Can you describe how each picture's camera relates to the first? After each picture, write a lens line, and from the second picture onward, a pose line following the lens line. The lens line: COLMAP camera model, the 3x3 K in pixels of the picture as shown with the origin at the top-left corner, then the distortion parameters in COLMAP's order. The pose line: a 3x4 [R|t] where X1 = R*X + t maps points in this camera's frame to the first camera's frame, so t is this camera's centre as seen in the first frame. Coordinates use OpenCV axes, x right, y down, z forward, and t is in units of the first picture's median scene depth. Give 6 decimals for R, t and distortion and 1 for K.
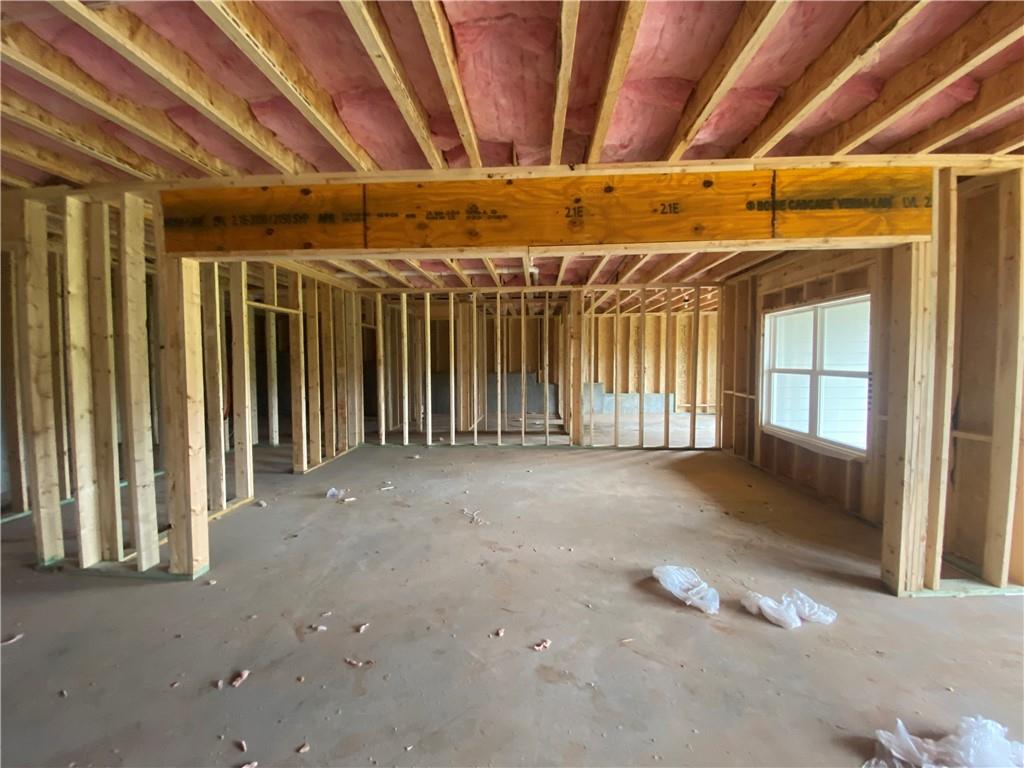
lens RADIAL K [[418.2, 0, 507.1], [0, 418.2, 382.1], [0, 0, 1]] dist [-0.009739, -0.000318]
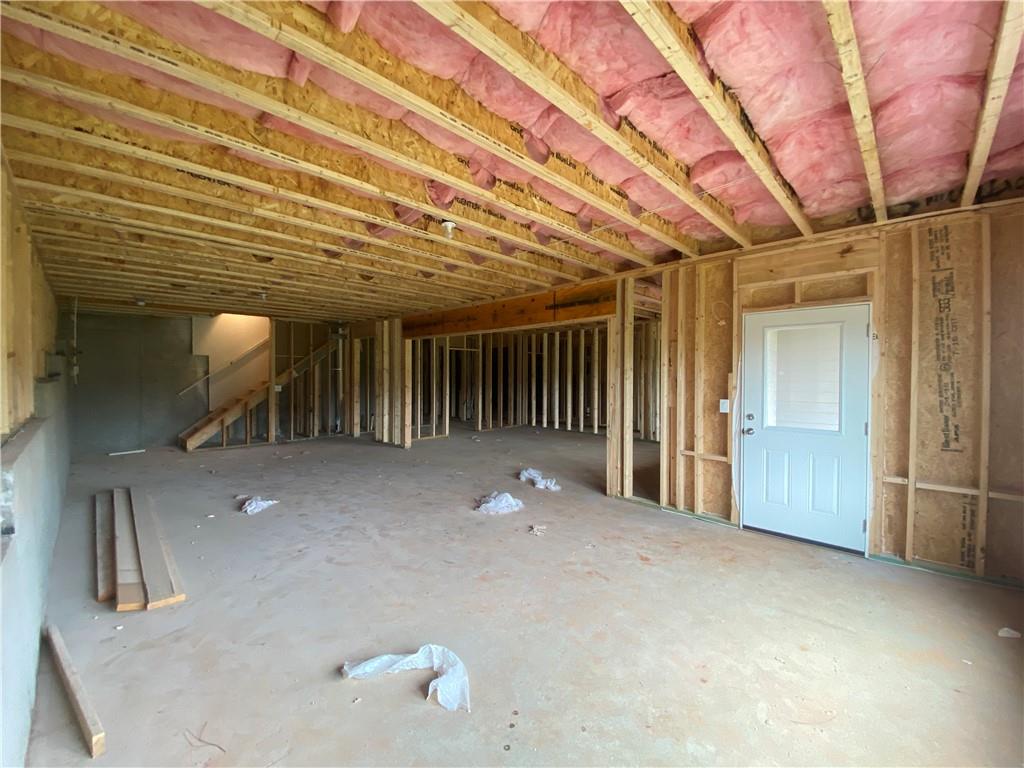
lens RADIAL K [[409.5, 0, 512.0], [0, 409.5, 384.0], [0, 0, 1]] dist [-0.000271, -0.000058]
pose [[0.763918, 0.021609, -0.644951, 1.816525], [-0.041079, 0.999041, -0.015184, 0.037034], [0.644004, 0.038093, 0.764073, -0.796819]]
